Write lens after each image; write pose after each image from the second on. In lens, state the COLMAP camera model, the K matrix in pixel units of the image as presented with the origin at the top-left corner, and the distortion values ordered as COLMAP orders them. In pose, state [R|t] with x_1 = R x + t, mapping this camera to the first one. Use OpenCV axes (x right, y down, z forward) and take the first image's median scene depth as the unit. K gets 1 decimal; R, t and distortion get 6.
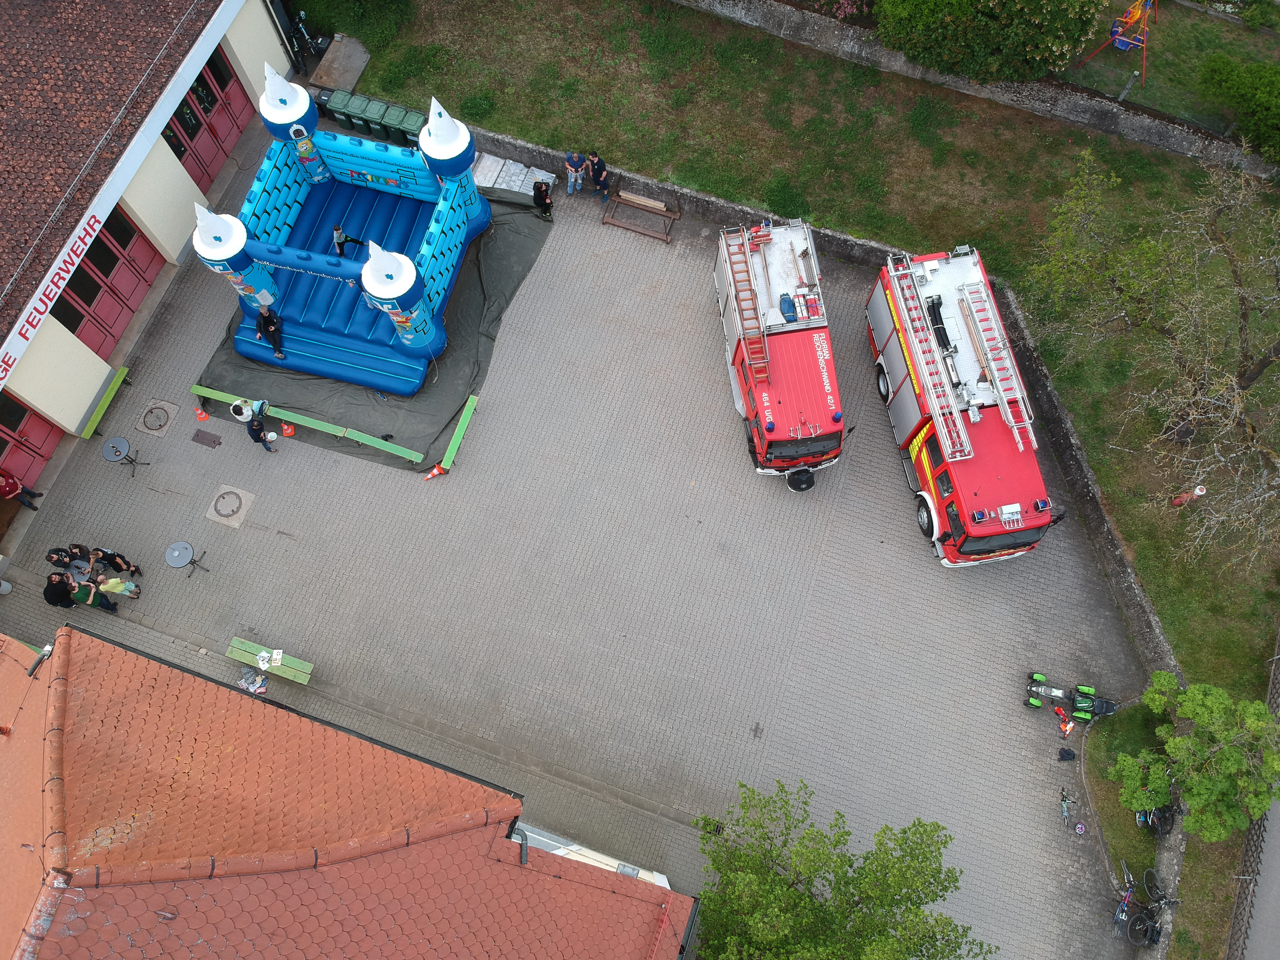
lens RADIAL K [[936.2, 0, 647.4], [0, 936.2, 480.2], [0, 0, 1]] dist [0.002553, -0.053835]
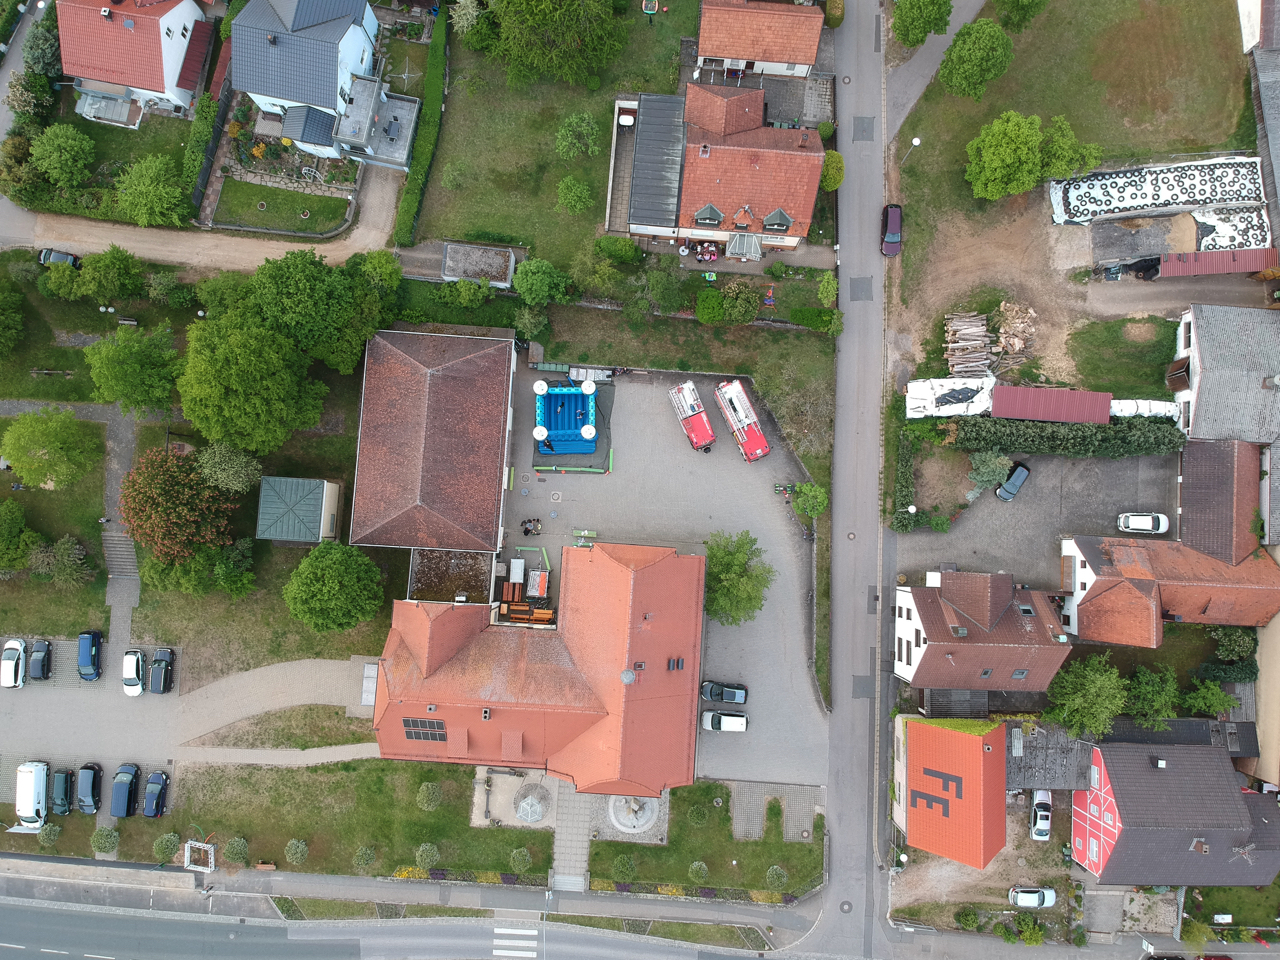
lens RADIAL K [[936.2, 0, 637.5], [0, 936.2, 479.7], [0, 0, 1]] dist [0.002553, -0.053835]
pose [[0.964430, -0.262779, 0.028656, -0.229824], [0.245018, 0.929357, 0.276155, -0.959869], [-0.099200, -0.259311, 0.960686, -2.499484]]
